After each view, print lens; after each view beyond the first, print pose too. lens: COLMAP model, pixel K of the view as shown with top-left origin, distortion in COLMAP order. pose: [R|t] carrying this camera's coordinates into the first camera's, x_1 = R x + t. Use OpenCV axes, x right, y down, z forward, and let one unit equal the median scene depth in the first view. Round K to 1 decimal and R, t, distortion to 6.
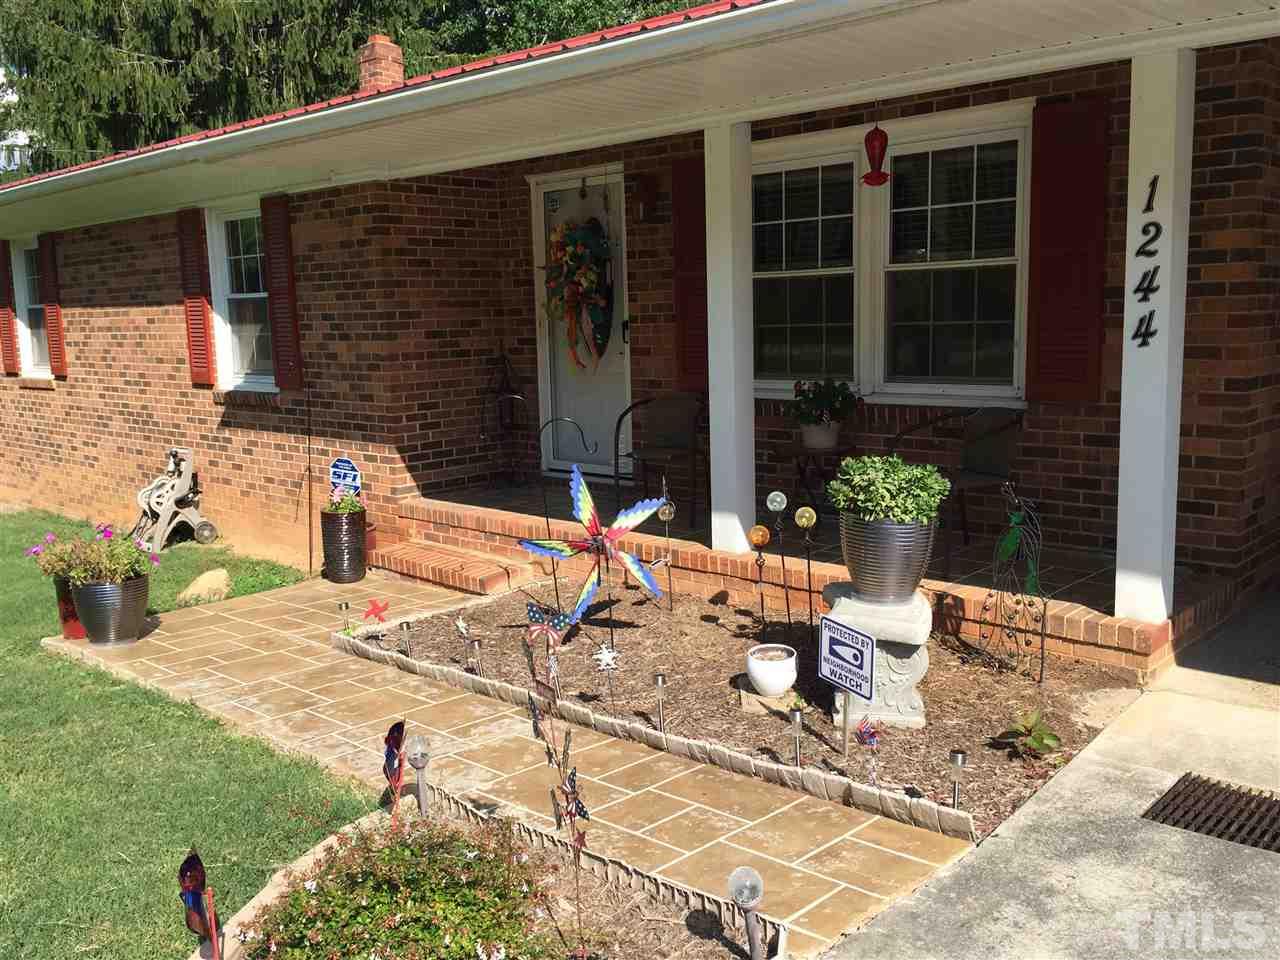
lens RADIAL K [[1175.2, 0, 640.0], [0, 1175.2, 480.0], [0, 0, 1]] dist [0.158830, -0.233279]
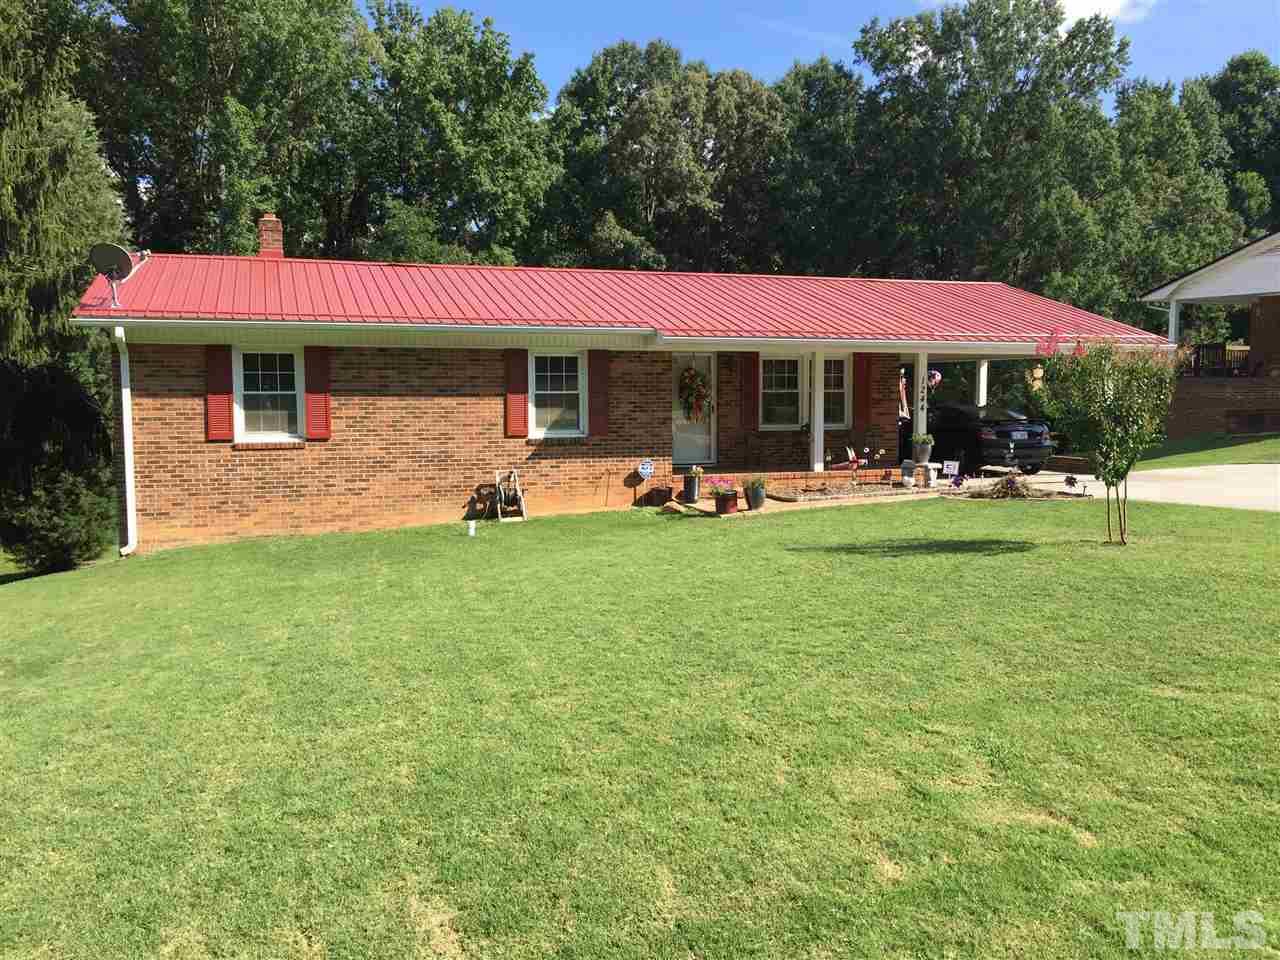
lens RADIAL K [[1175.2, 0, 640.0], [0, 1175.2, 480.0], [0, 0, 1]] dist [0.158830, -0.233279]
pose [[0.454921, -0.054549, 0.888859, -2.174546], [0.110624, 0.993853, 0.004375, 0.006663], [-0.883634, 0.096339, 0.458159, -0.077244]]
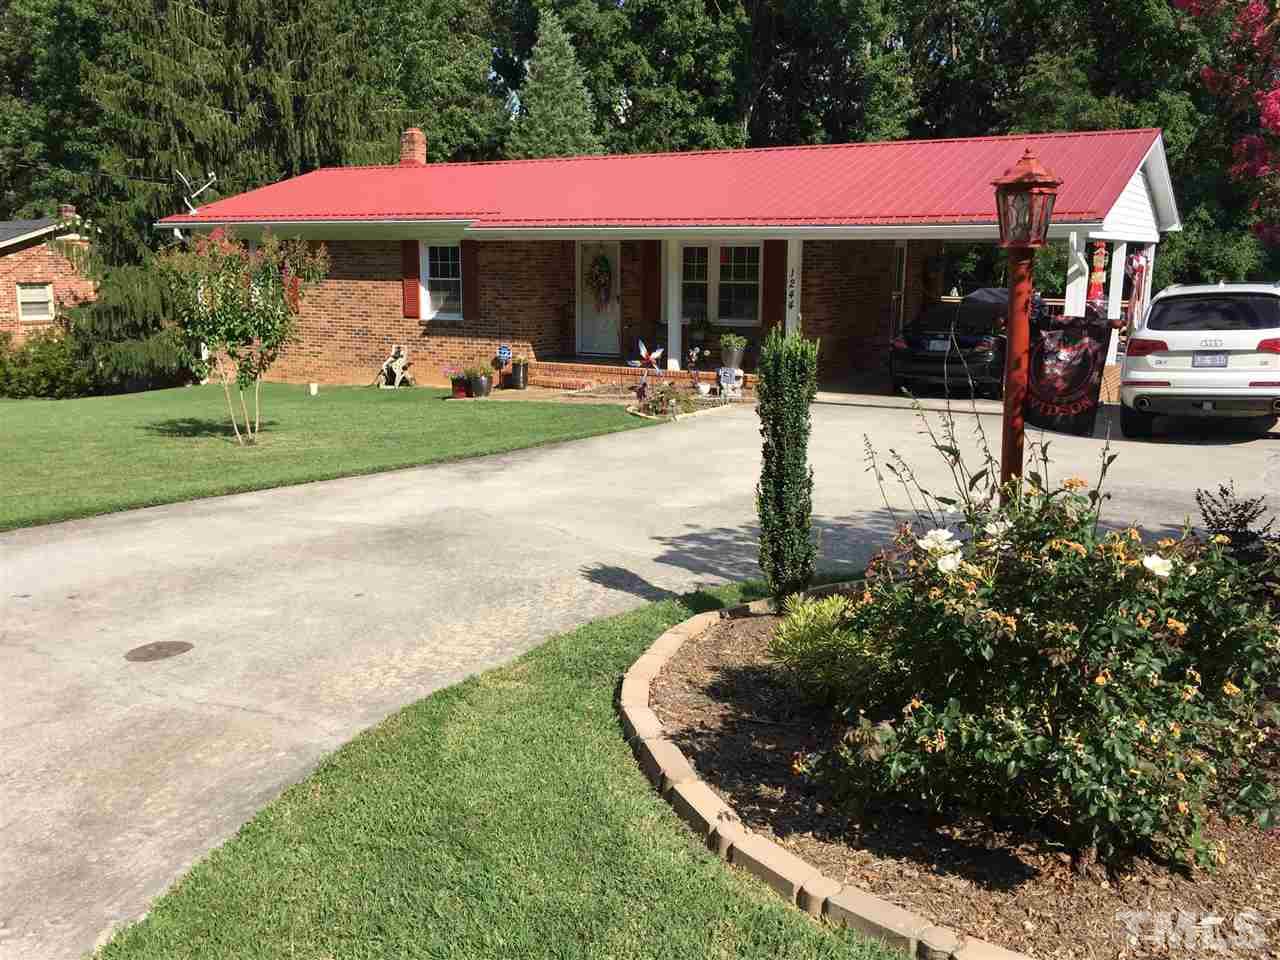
lens RADIAL K [[1175.2, 0, 640.0], [0, 1175.2, 480.0], [0, 0, 1]] dist [0.158830, -0.233279]
pose [[0.970067, -0.016278, 0.242293, -0.534718], [0.006270, 0.999097, 0.042019, 0.149528], [-0.242758, -0.039242, 0.969293, -1.406705]]
